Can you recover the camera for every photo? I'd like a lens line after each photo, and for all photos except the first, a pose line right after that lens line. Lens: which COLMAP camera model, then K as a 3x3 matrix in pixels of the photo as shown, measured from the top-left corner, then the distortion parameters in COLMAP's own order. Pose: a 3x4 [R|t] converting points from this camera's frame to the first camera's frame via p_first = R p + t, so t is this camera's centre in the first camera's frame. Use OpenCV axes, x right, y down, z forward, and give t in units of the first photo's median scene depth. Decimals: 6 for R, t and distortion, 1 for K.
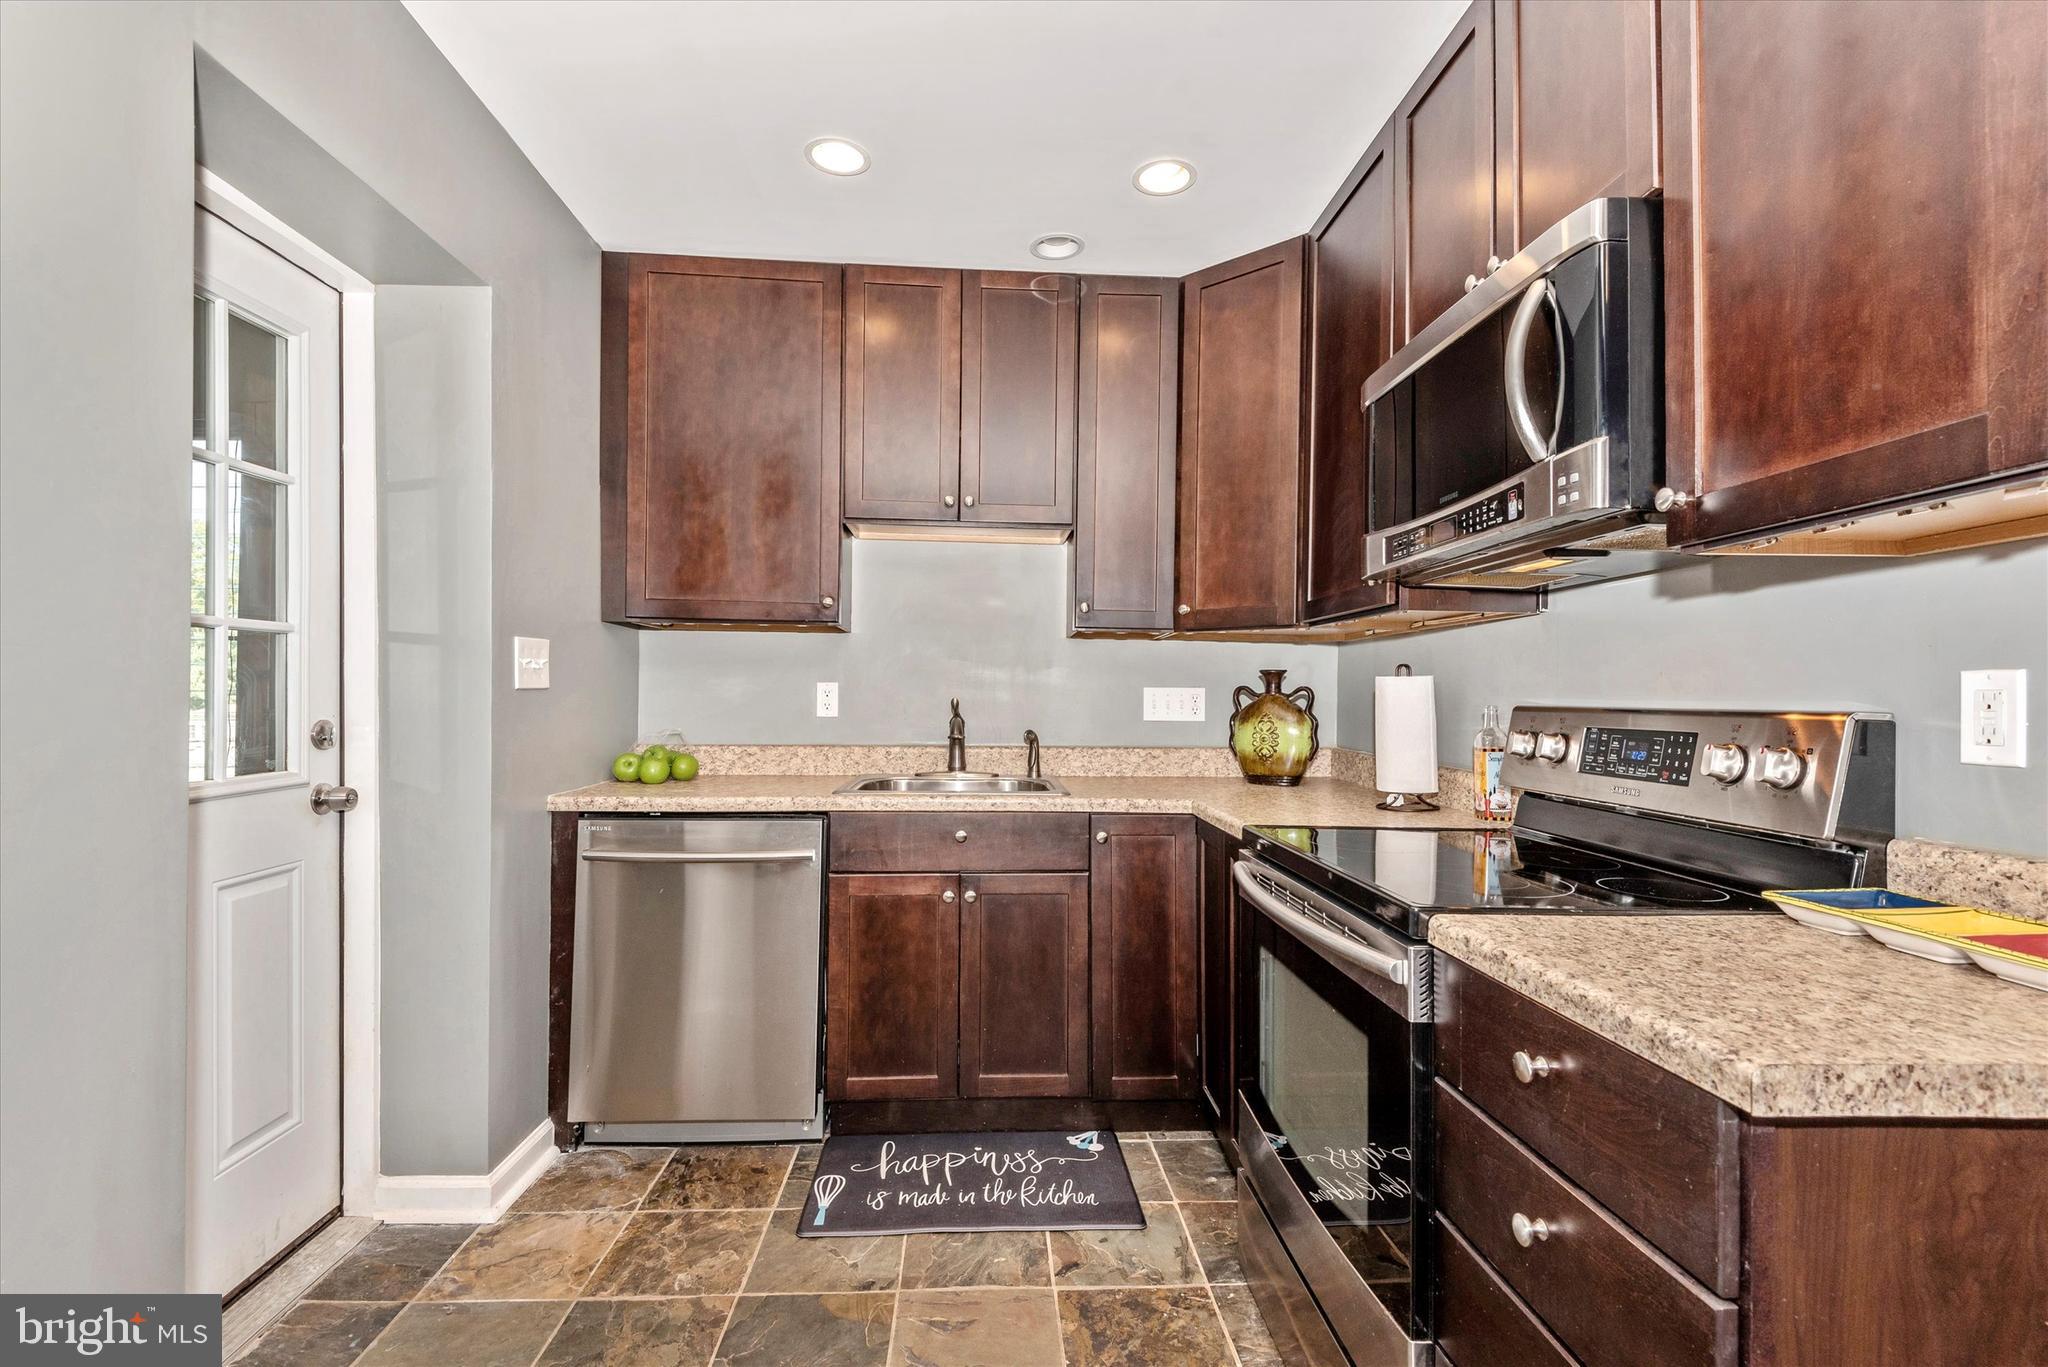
lens RADIAL K [[931.2, 0, 1018.8], [0, 931.2, 683.9], [0, 0, 1]] dist [0.015810, -0.008724]
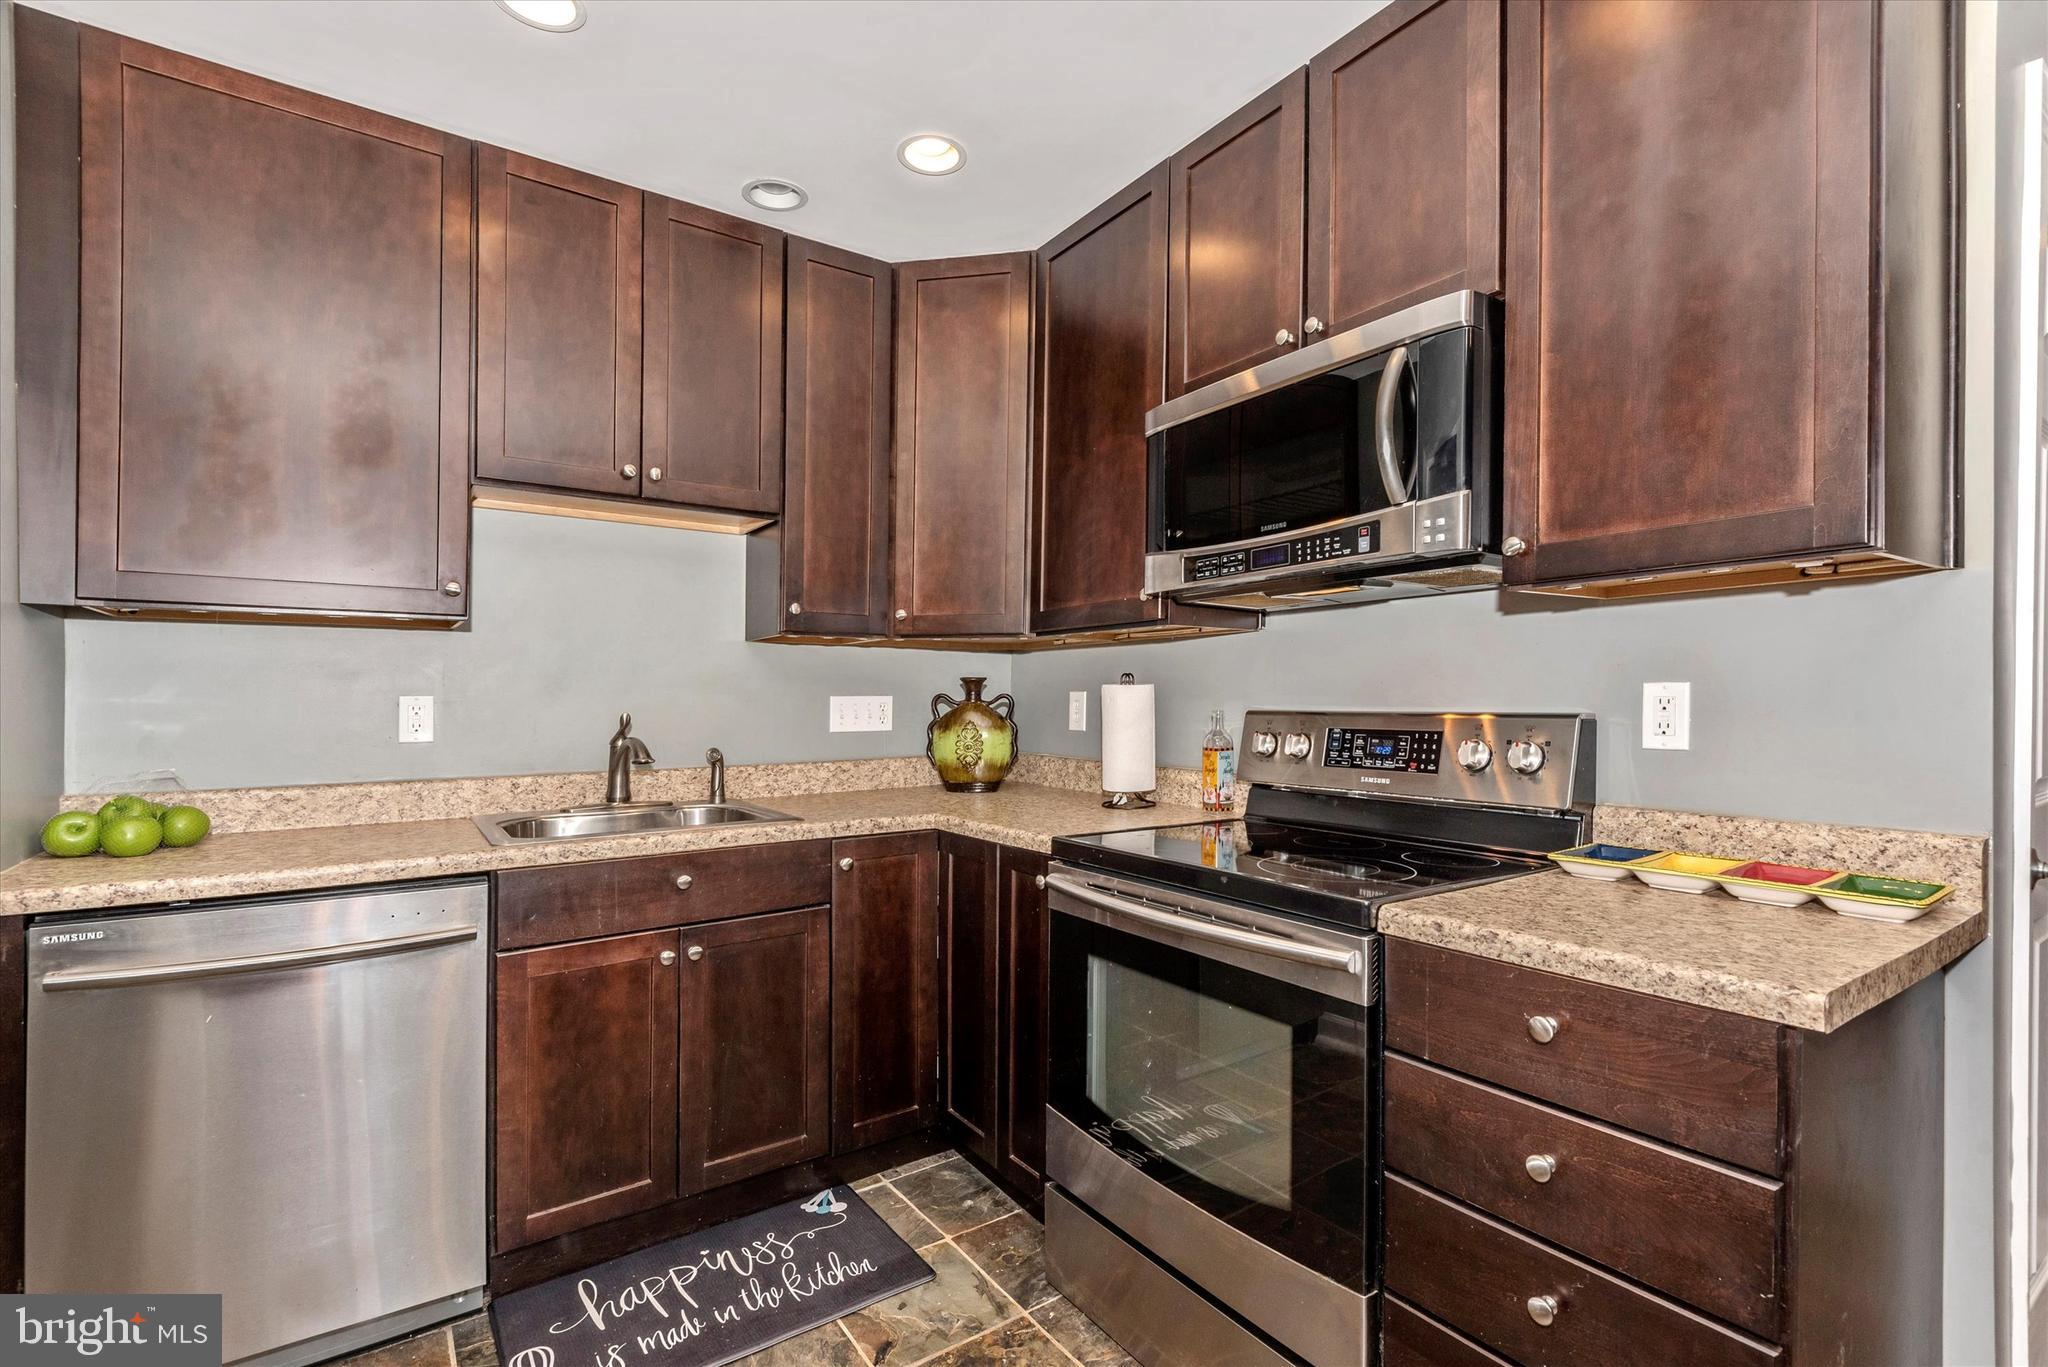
lens RADIAL K [[931.2, 0, 1025.8], [0, 931.2, 690.1], [0, 0, 1]] dist [0.015810, -0.008724]
pose [[0.848573, -0.011050, 0.528962, -0.246413], [0.008359, 0.999937, 0.007480, -0.010131], [-0.529011, -0.001925, 0.848612, 0.141583]]
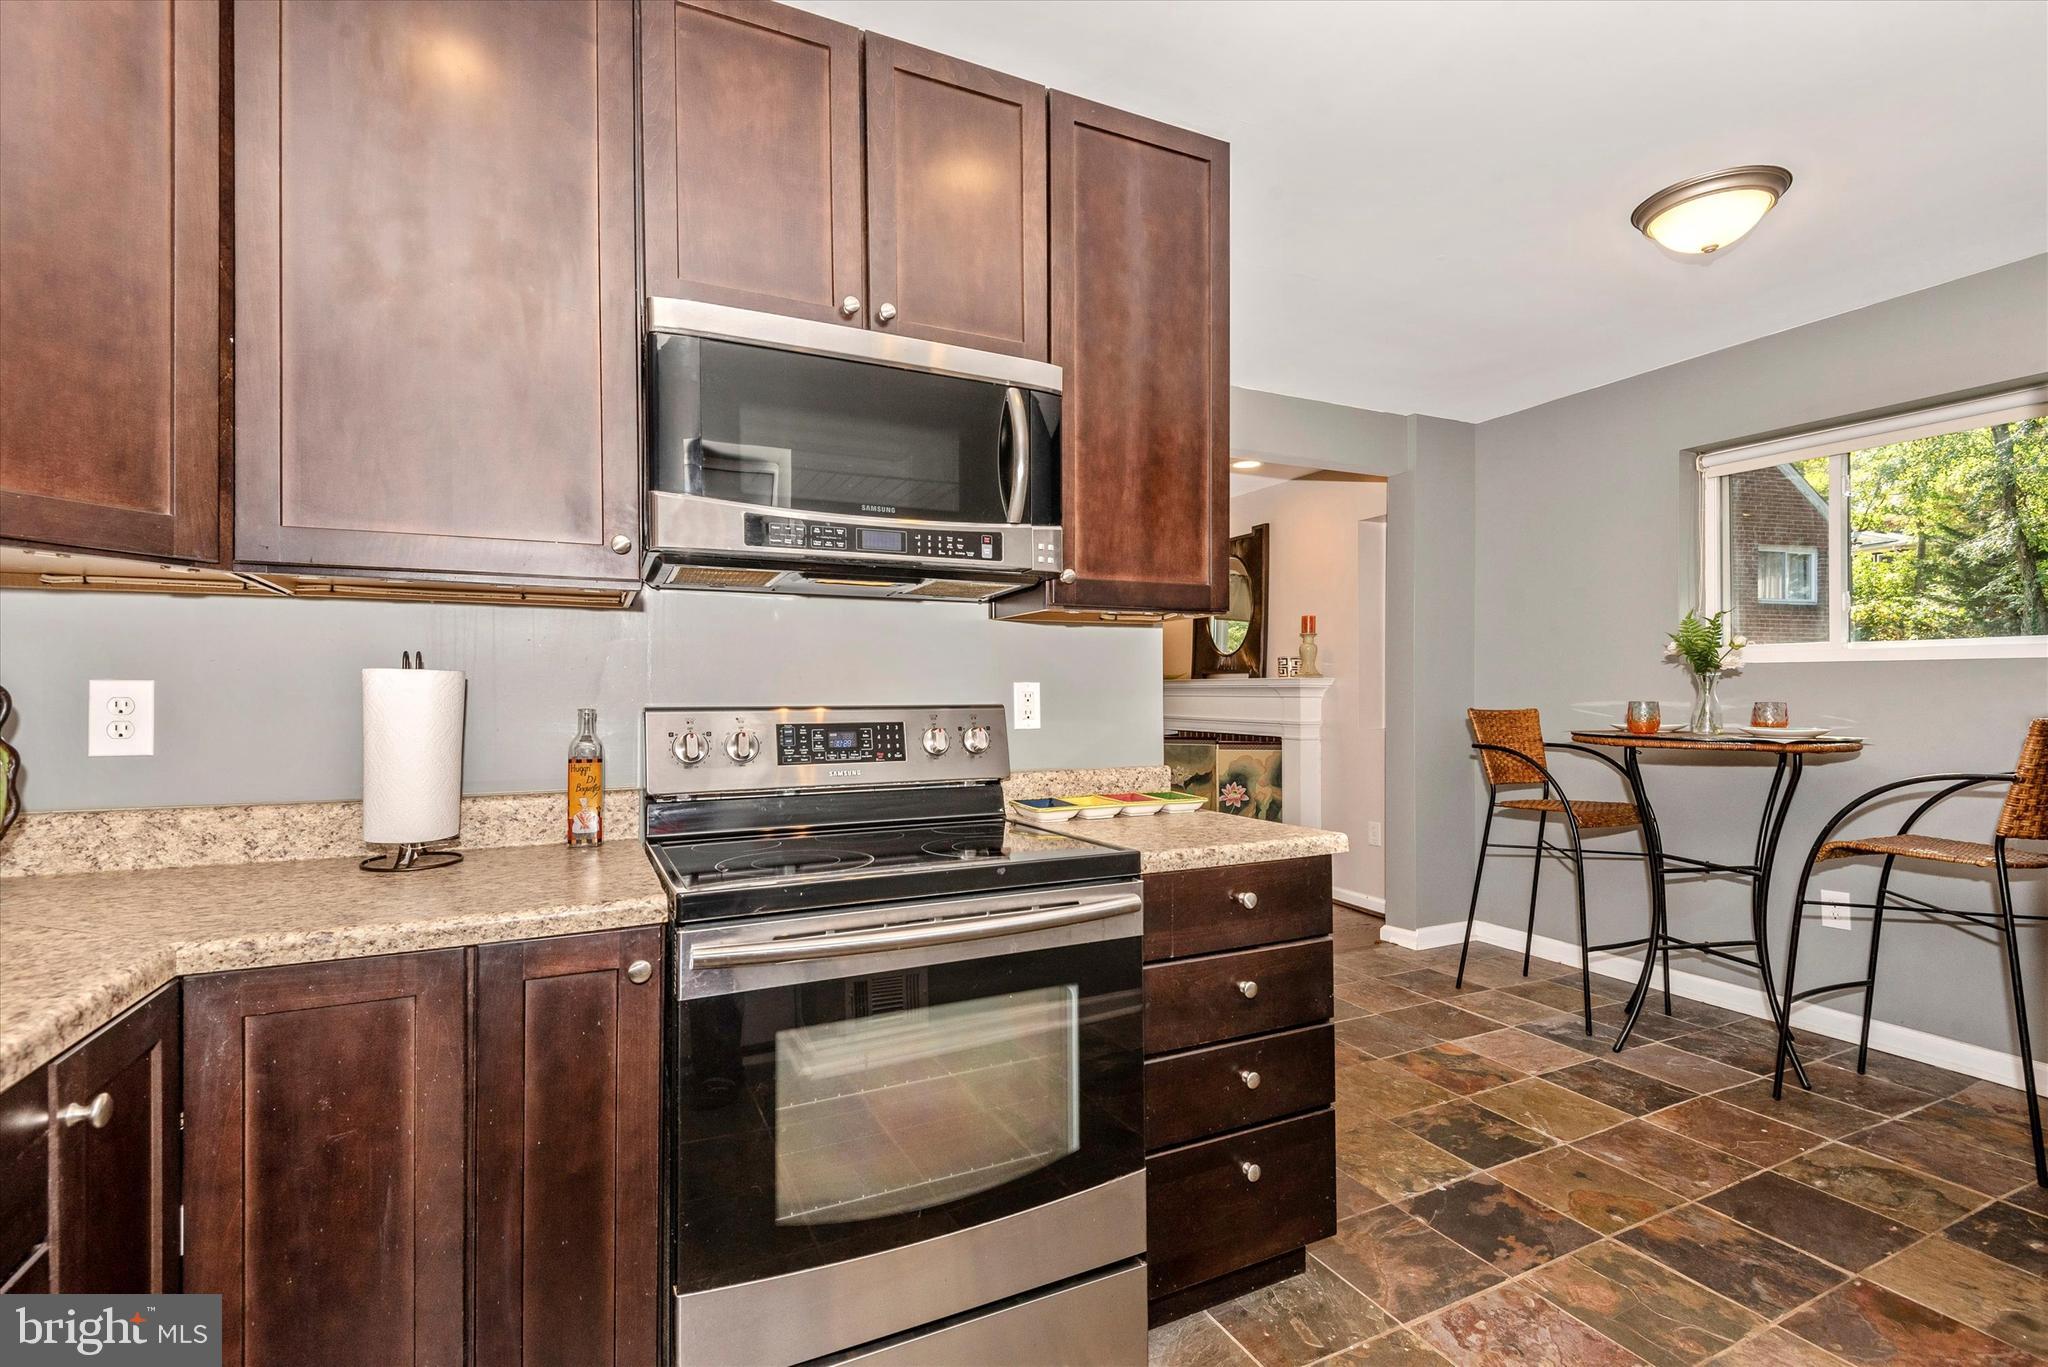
lens RADIAL K [[931.2, 0, 1062.2], [0, 931.2, 695.0], [0, 0, 1]] dist [0.015810, -0.008724]
pose [[-0.416620, -0.011341, 0.909010, -0.380507], [-0.012531, 0.999899, 0.006732, 0.000202], [-0.908995, -0.008586, -0.416720, 0.823564]]
